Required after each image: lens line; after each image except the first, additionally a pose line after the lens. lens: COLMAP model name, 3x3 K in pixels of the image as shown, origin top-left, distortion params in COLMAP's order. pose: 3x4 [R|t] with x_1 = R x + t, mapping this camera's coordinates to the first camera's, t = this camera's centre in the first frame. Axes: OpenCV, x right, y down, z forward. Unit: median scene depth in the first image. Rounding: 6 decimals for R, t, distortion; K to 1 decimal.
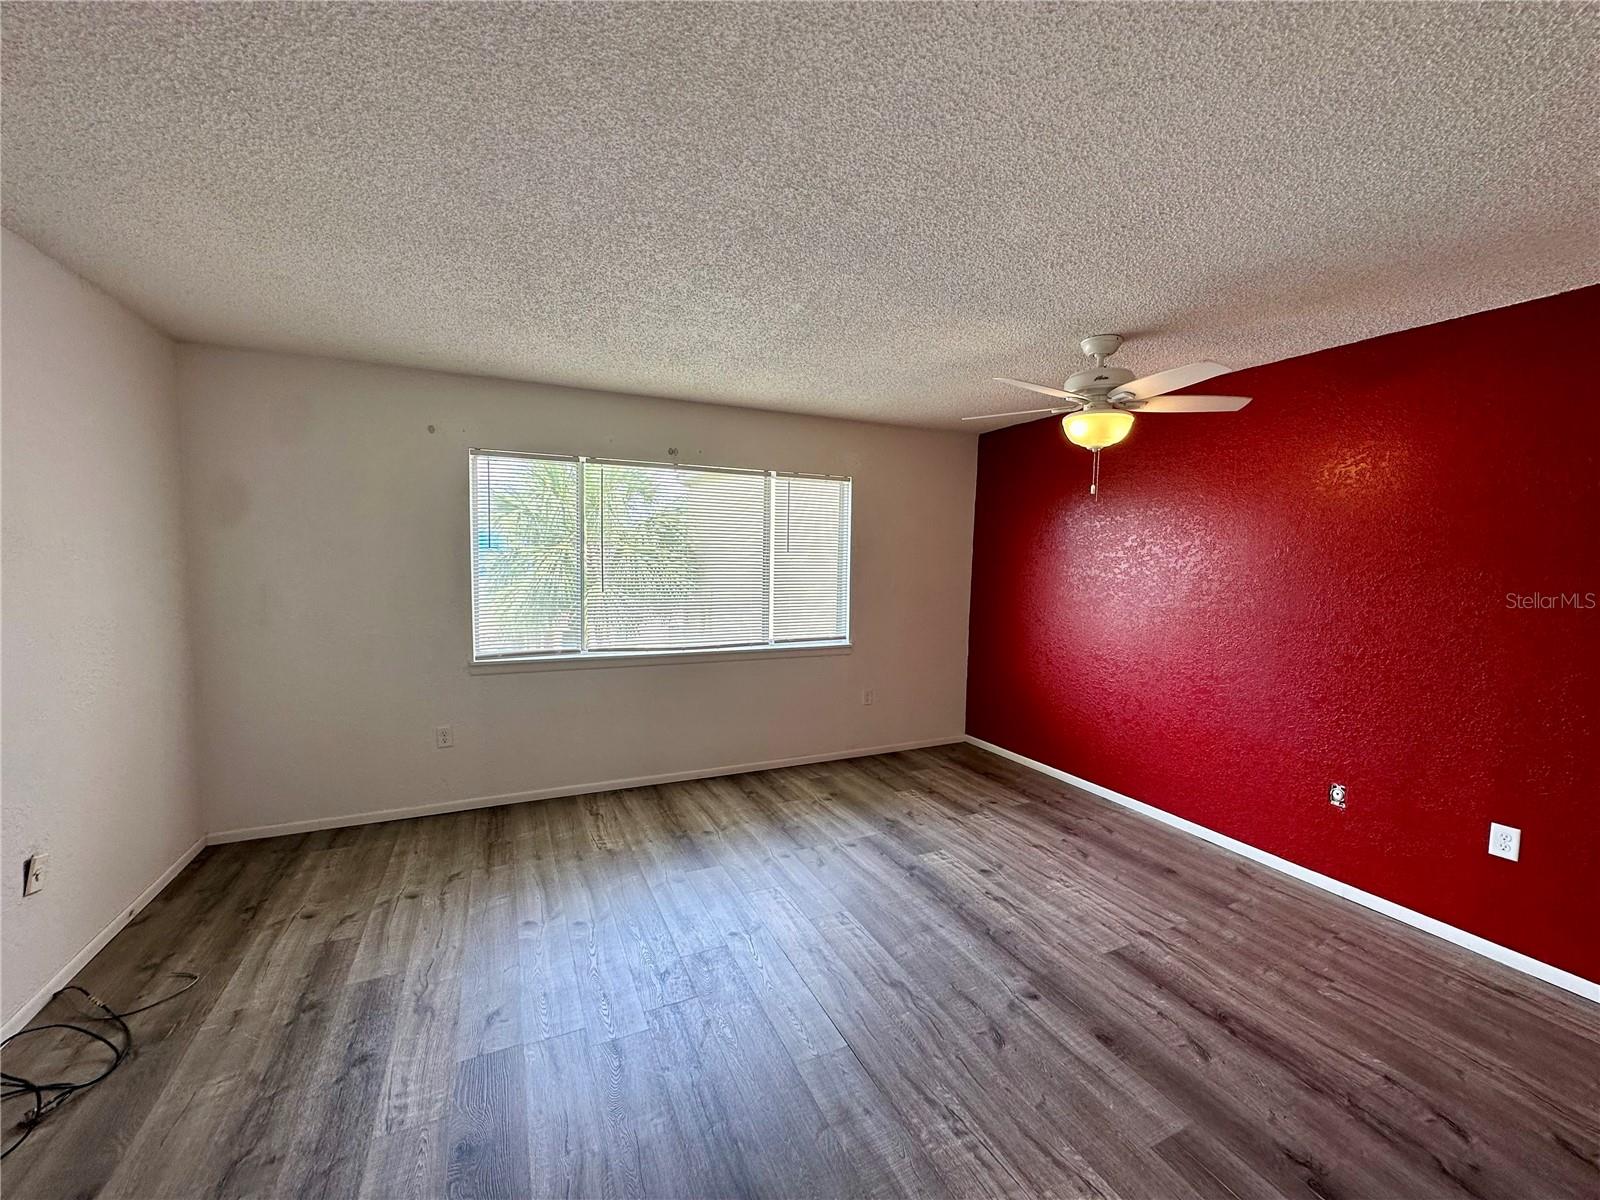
lens RADIAL K [[636.1, 0, 801.5], [0, 636.1, 601.4], [0, 0, 1]] dist [-0.000609, 0.000544]
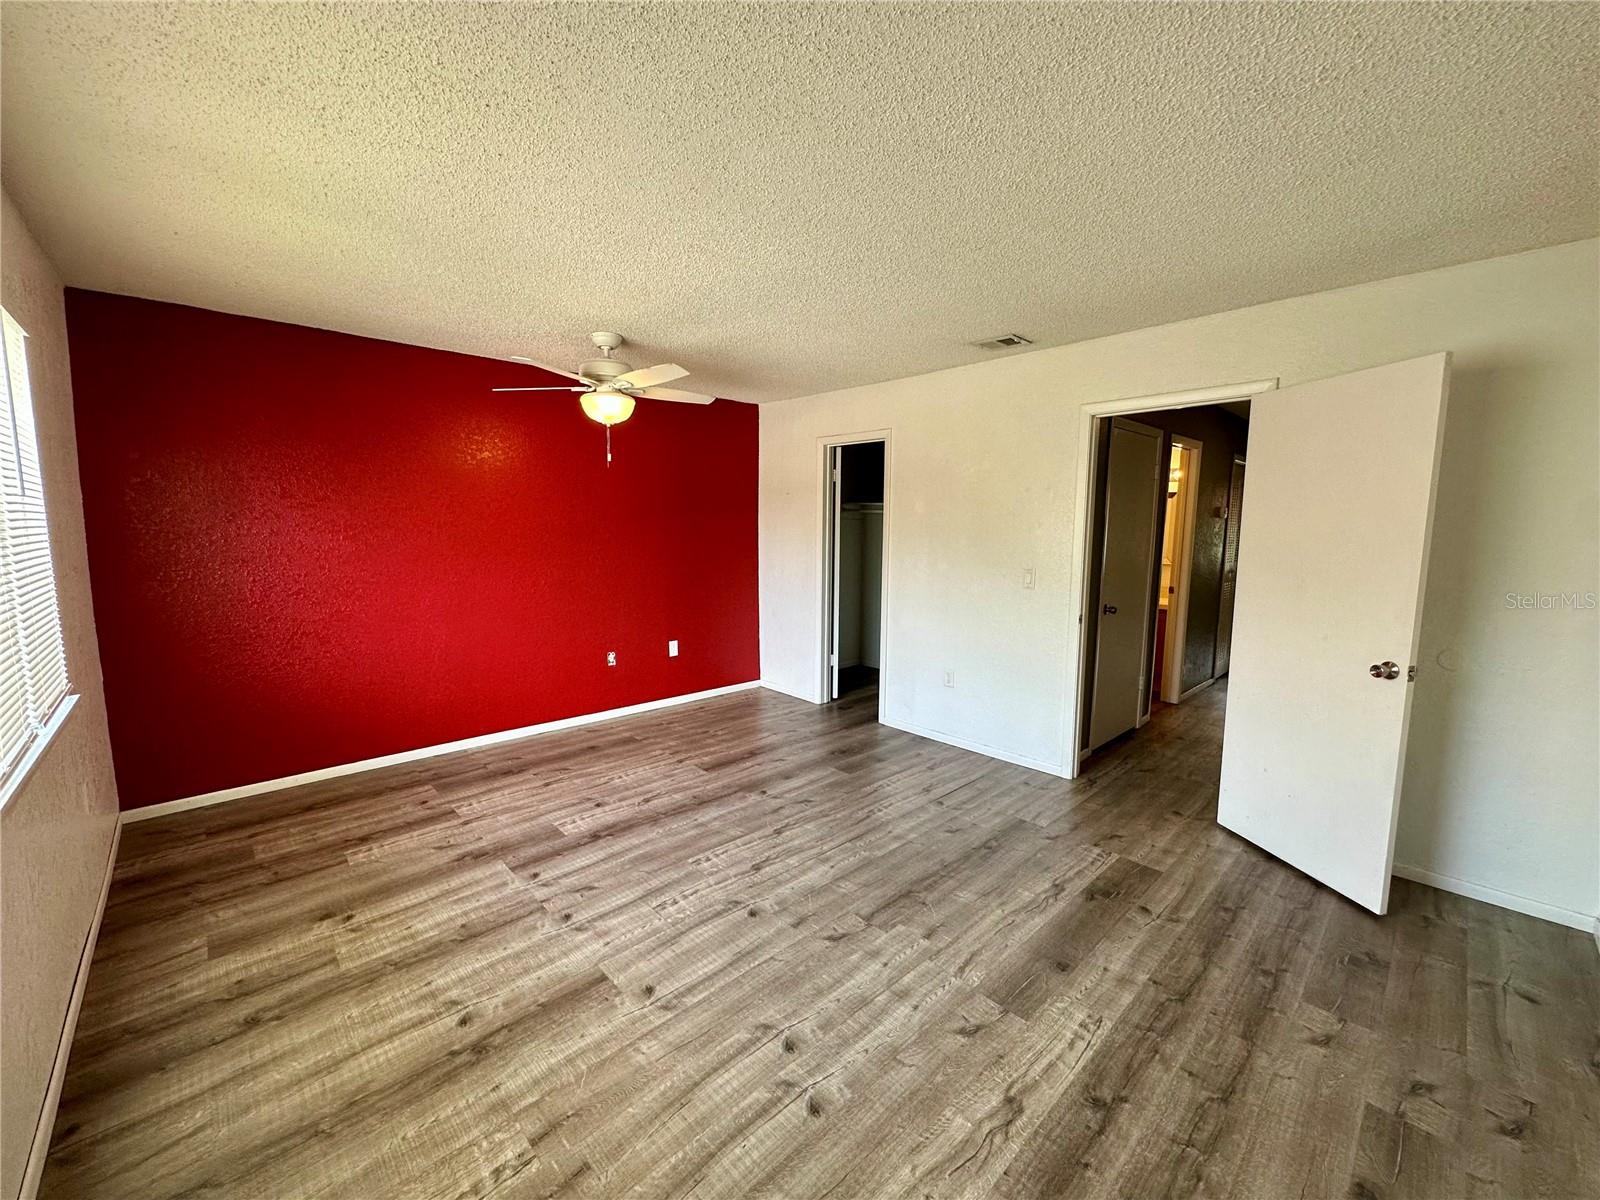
lens RADIAL K [[636.1, 0, 801.5], [0, 636.1, 601.4], [0, 0, 1]] dist [-0.000609, 0.000544]
pose [[-0.311020, -0.130855, 0.941352, -0.740793], [0.057038, 0.986121, 0.155924, -0.060880], [-0.948690, 0.102188, -0.299239, 0.900822]]
